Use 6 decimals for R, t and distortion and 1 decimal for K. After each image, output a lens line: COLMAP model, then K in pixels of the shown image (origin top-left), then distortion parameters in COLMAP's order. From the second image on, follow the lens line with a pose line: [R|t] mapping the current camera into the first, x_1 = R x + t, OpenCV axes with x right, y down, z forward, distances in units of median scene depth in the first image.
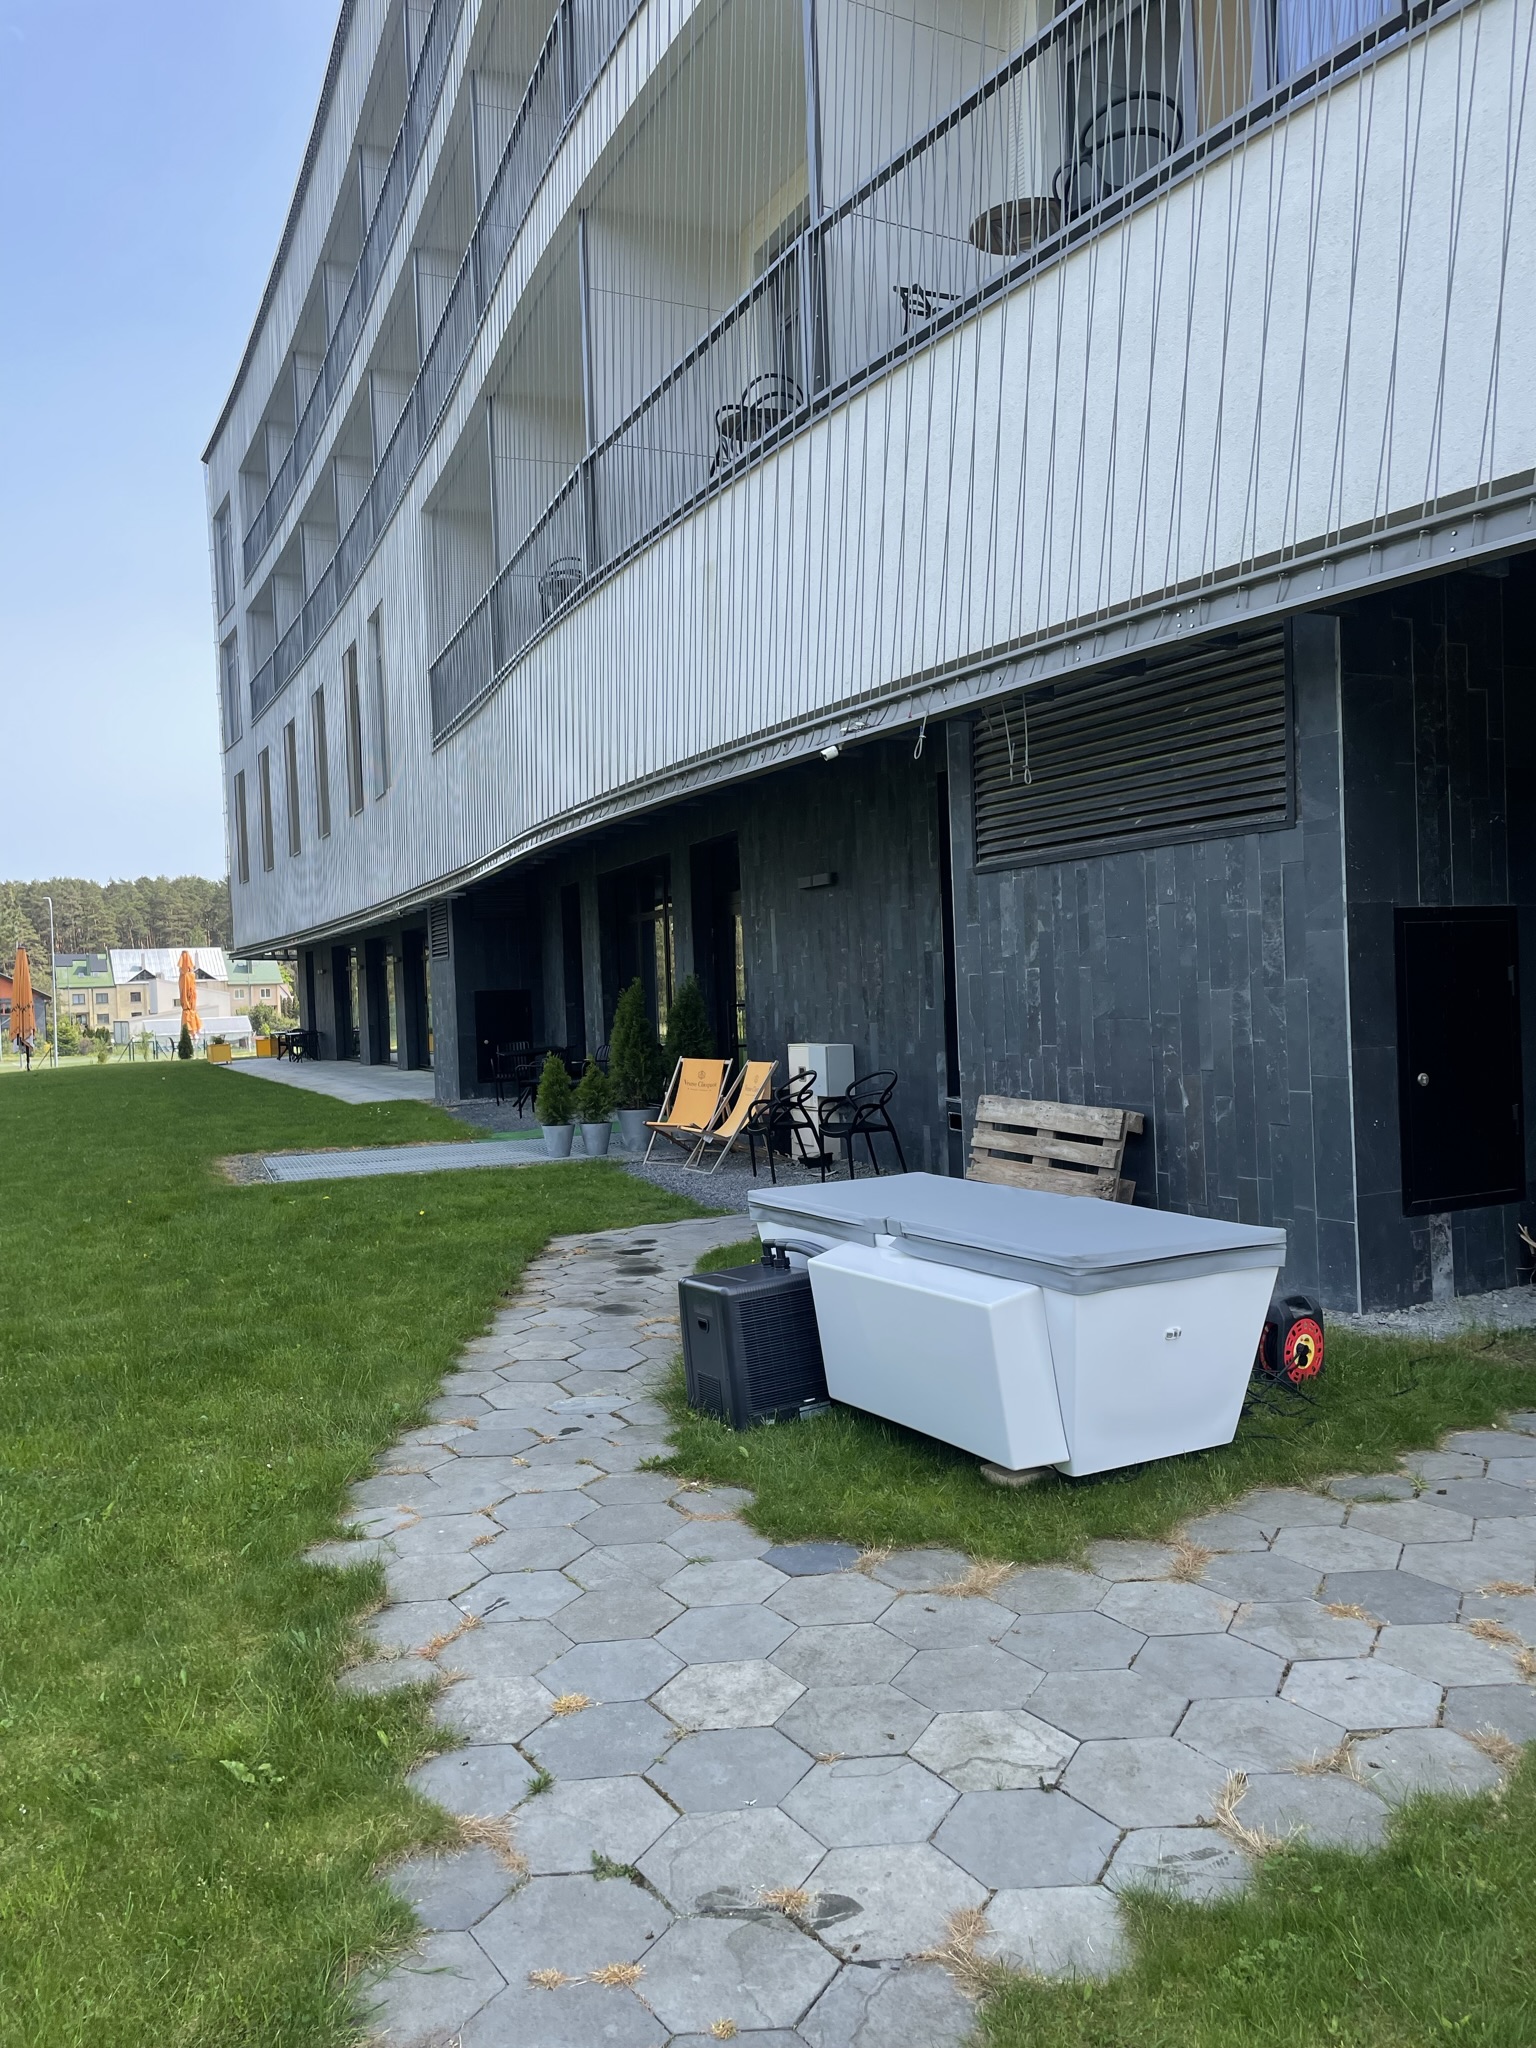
lens RADIAL K [[1523.8, 0, 762.7], [0, 1523.8, 1023.1], [0, 0, 1]] dist [0.034552, -0.000912]
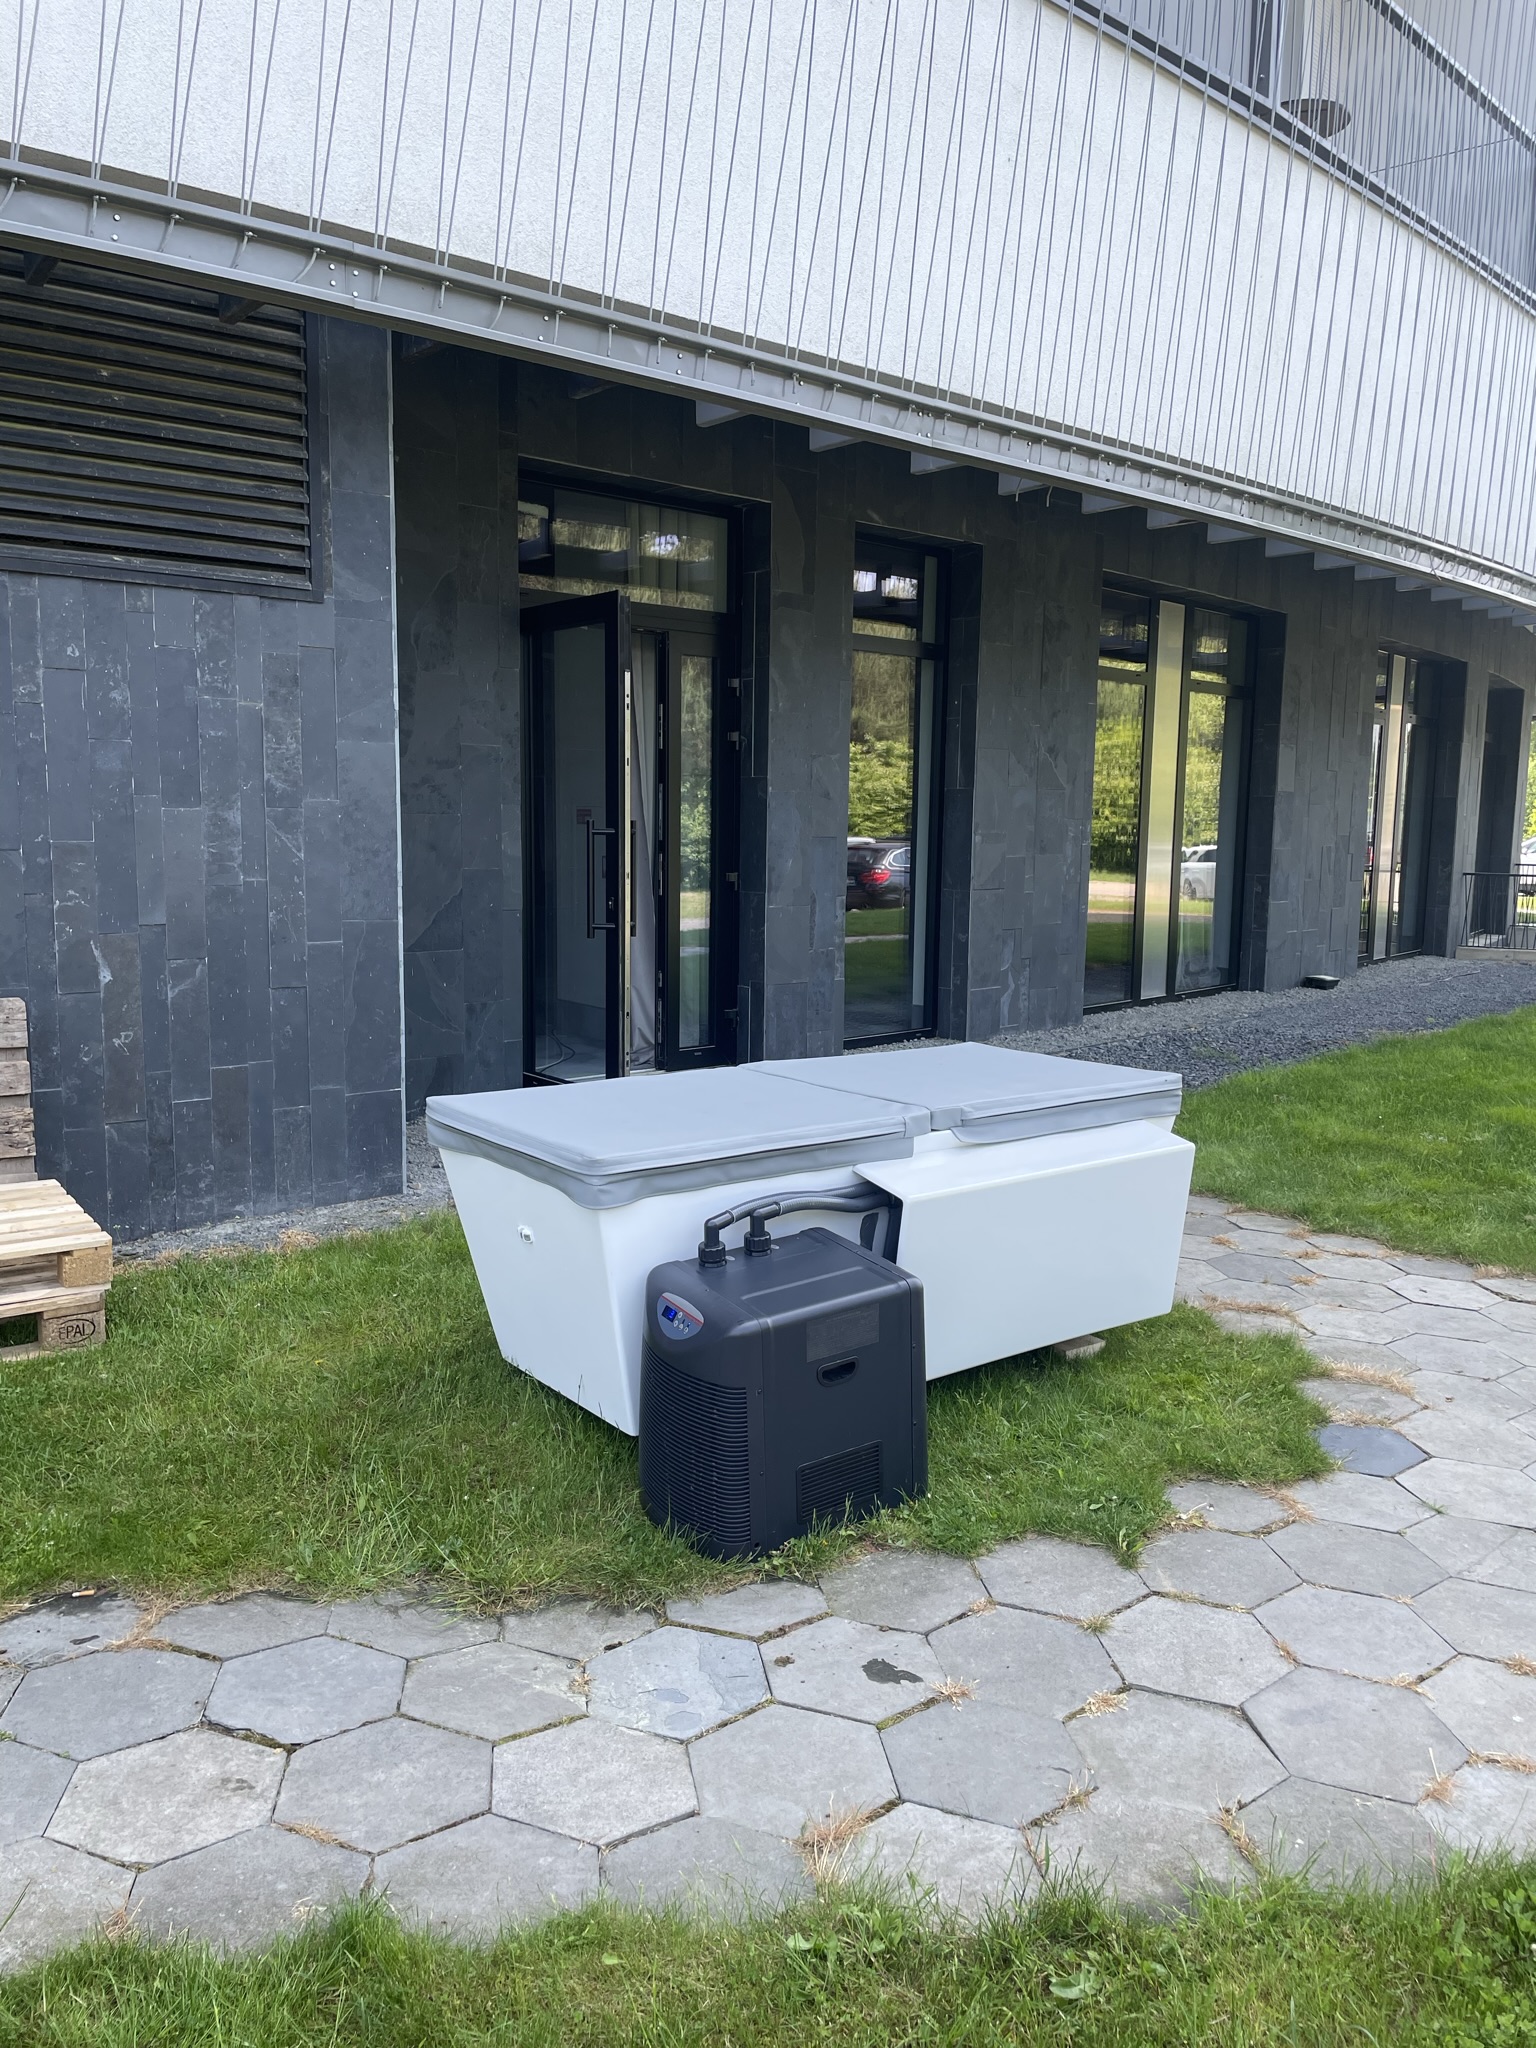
lens RADIAL K [[1523.8, 0, 762.6], [0, 1523.8, 1016.2], [0, 0, 1]] dist [0.034552, -0.000912]
pose [[-0.119879, -0.093132, 0.988410, -0.459970], [0.012555, 0.995368, 0.095311, 0.009760], [-0.992709, 0.023835, -0.118155, 0.861007]]
